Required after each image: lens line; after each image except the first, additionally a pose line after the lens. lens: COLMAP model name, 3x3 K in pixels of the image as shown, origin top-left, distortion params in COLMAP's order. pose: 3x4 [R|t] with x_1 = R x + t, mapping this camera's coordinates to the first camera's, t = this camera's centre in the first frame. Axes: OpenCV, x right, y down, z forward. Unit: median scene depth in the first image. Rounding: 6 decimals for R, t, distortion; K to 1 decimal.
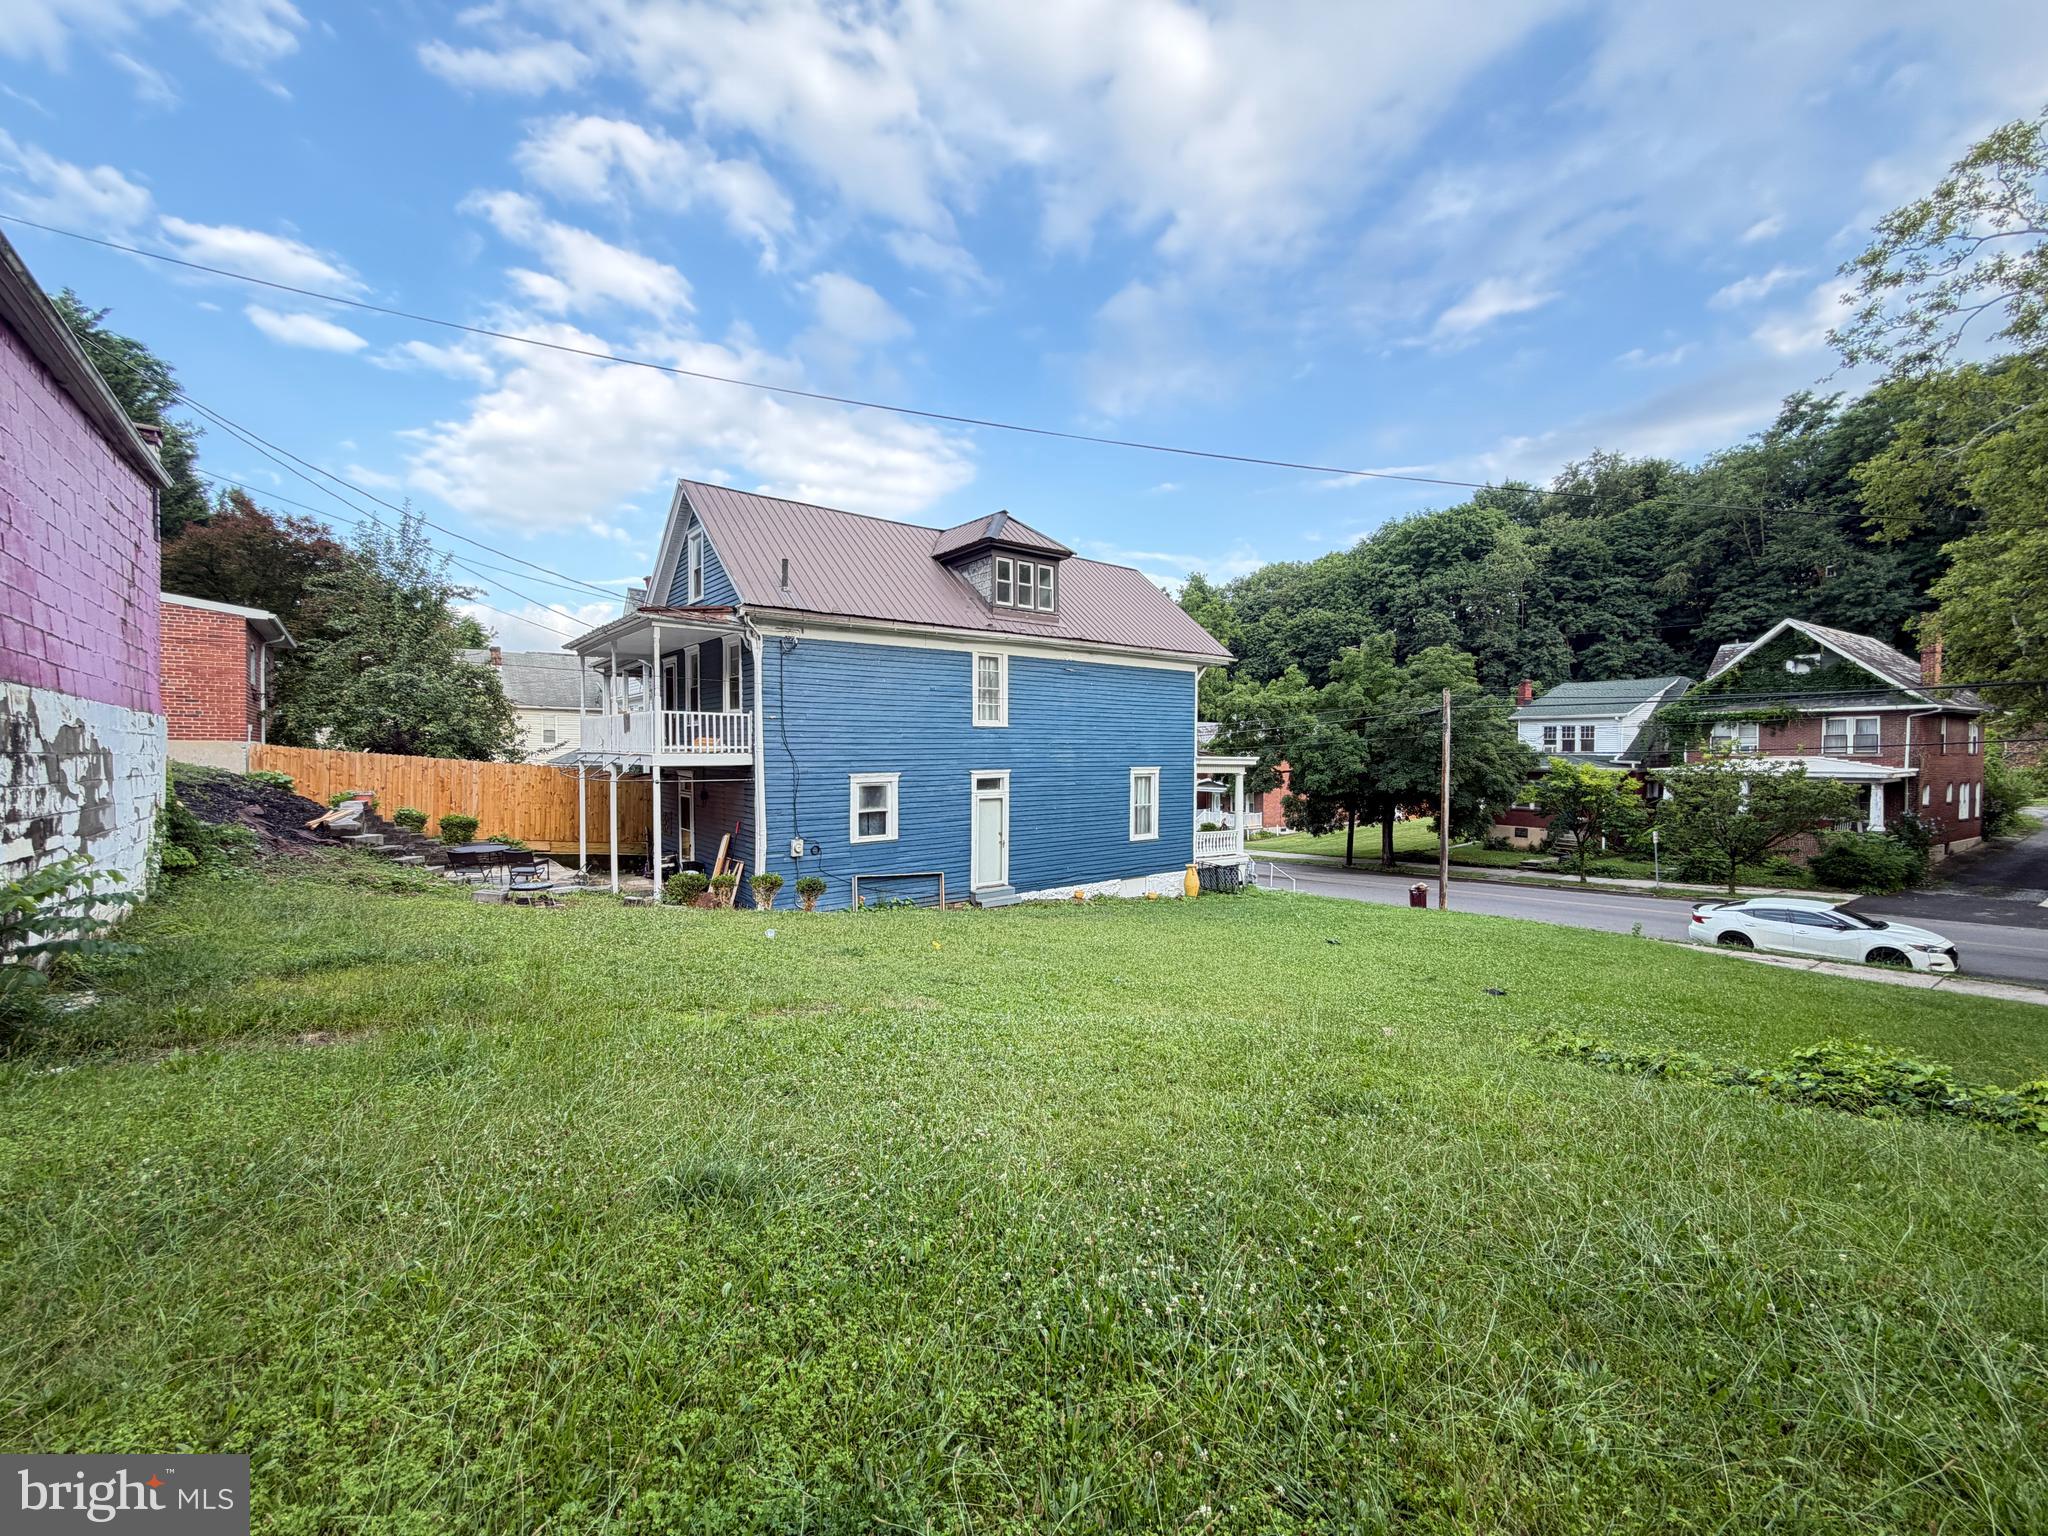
lens RADIAL K [[804.4, 0, 1005.6], [0, 804.4, 766.1], [0, 0, 1]] dist [-0.000084, 0.000184]
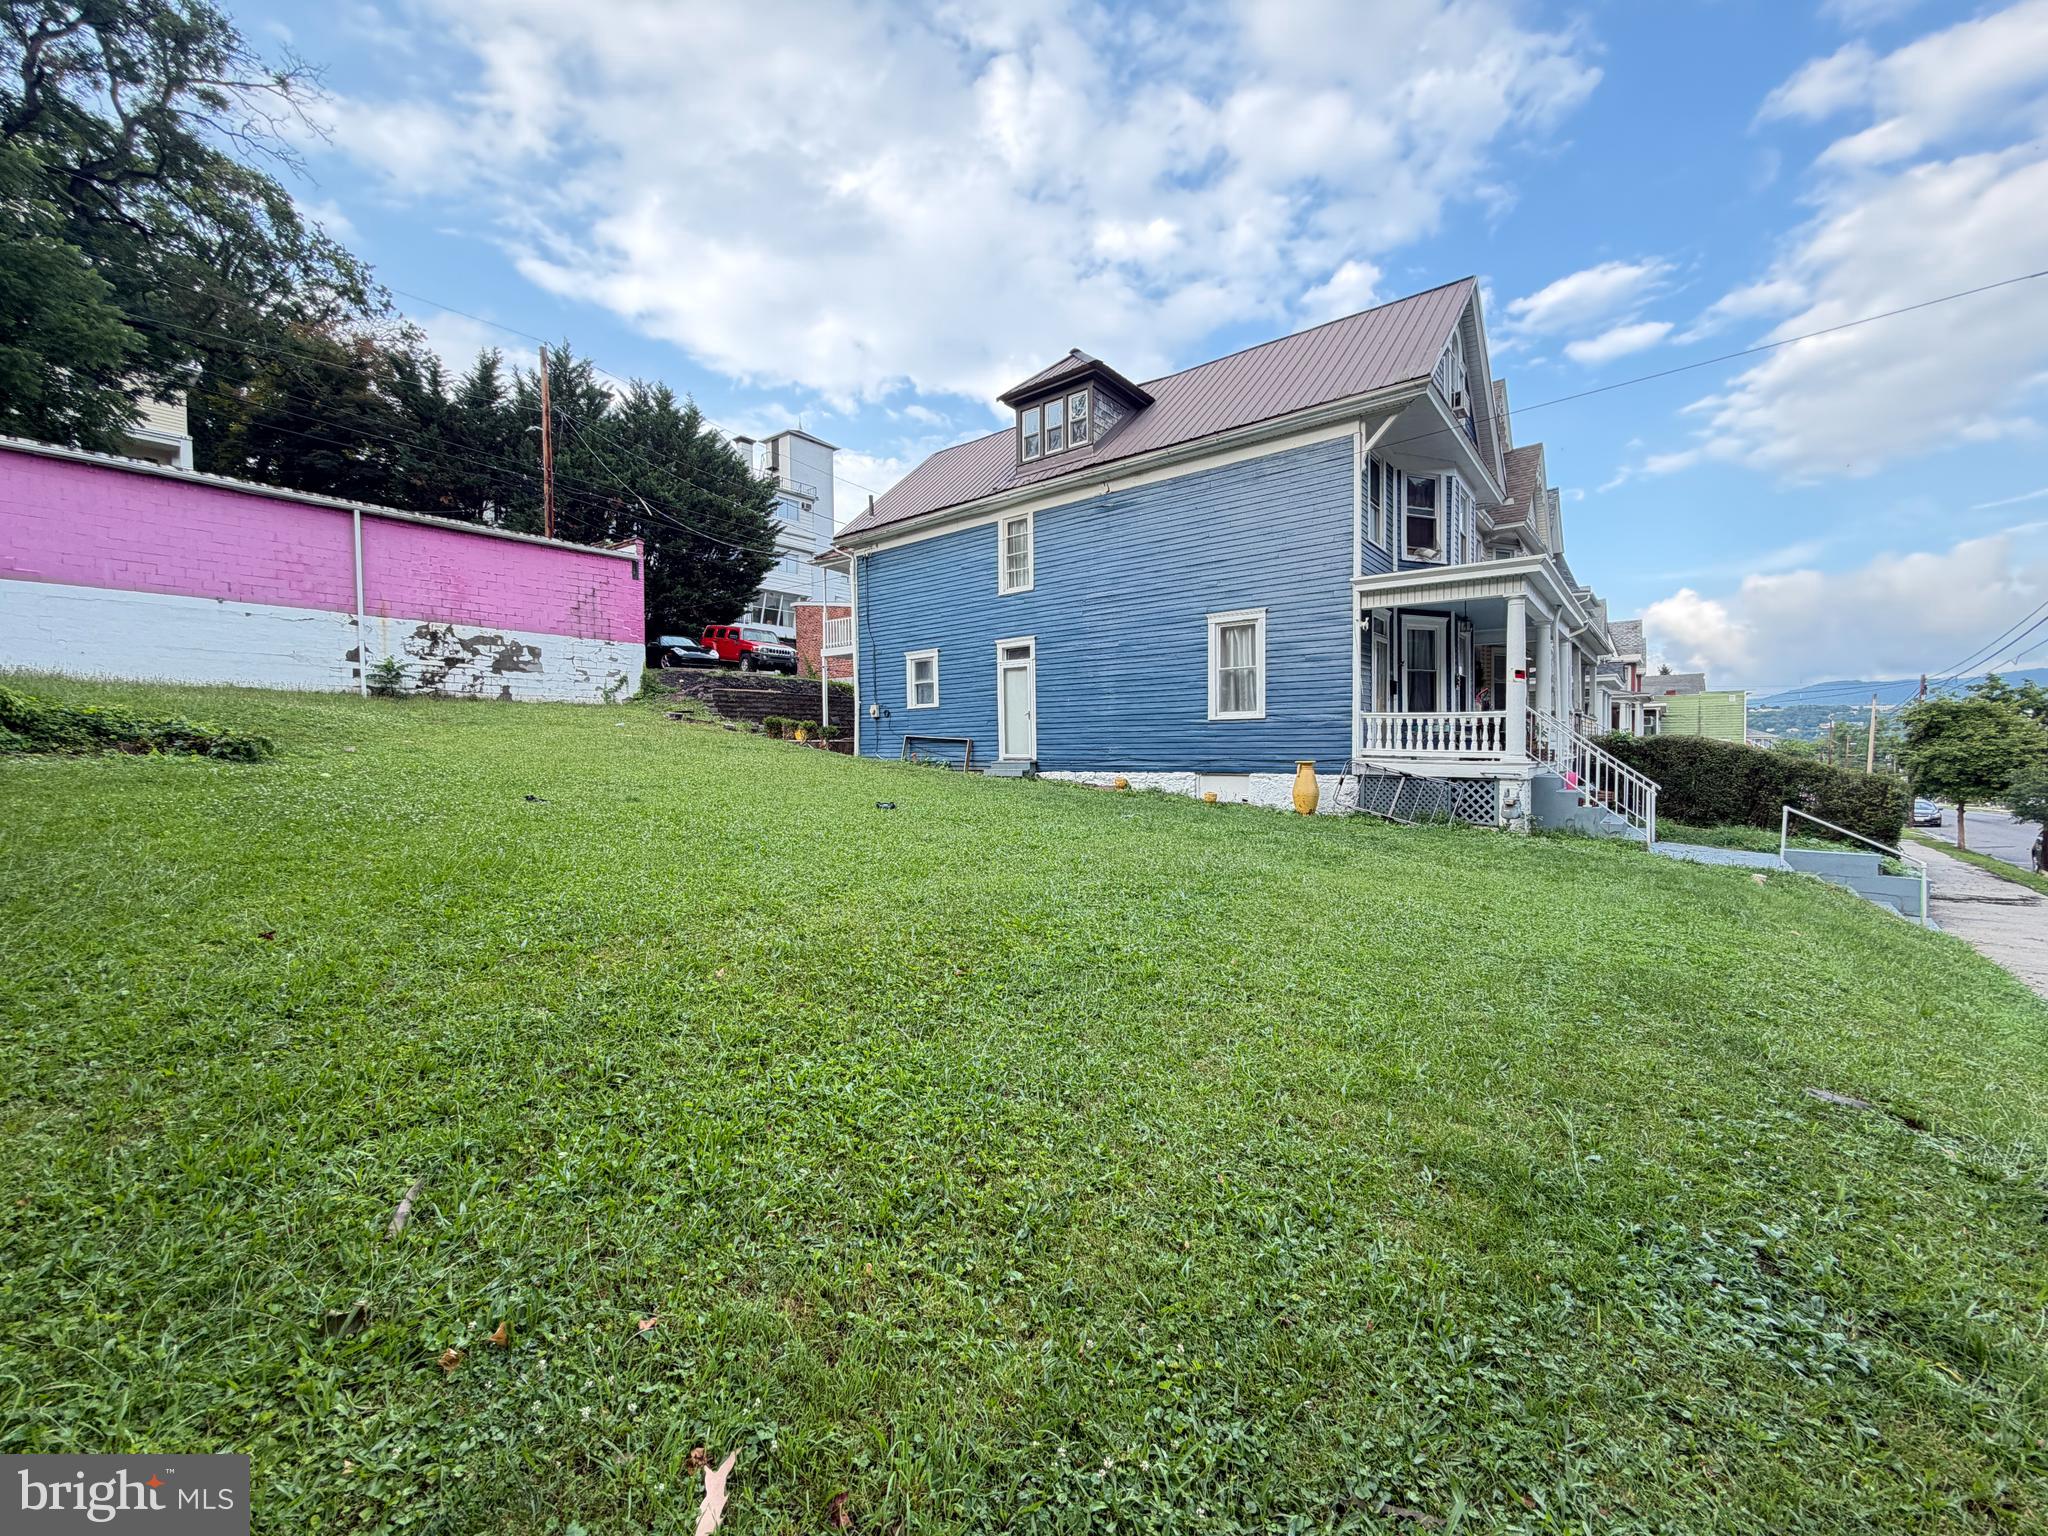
lens RADIAL K [[817.3, 0, 1018.0], [0, 817.3, 764.0], [0, 0, 1]] dist [-0.000063, 0.000021]
pose [[0.227368, 0.015745, -0.973682, 0.919578], [-0.009586, 0.999857, 0.013930, 0.139496], [0.973762, 0.006166, 0.227486, 0.766131]]
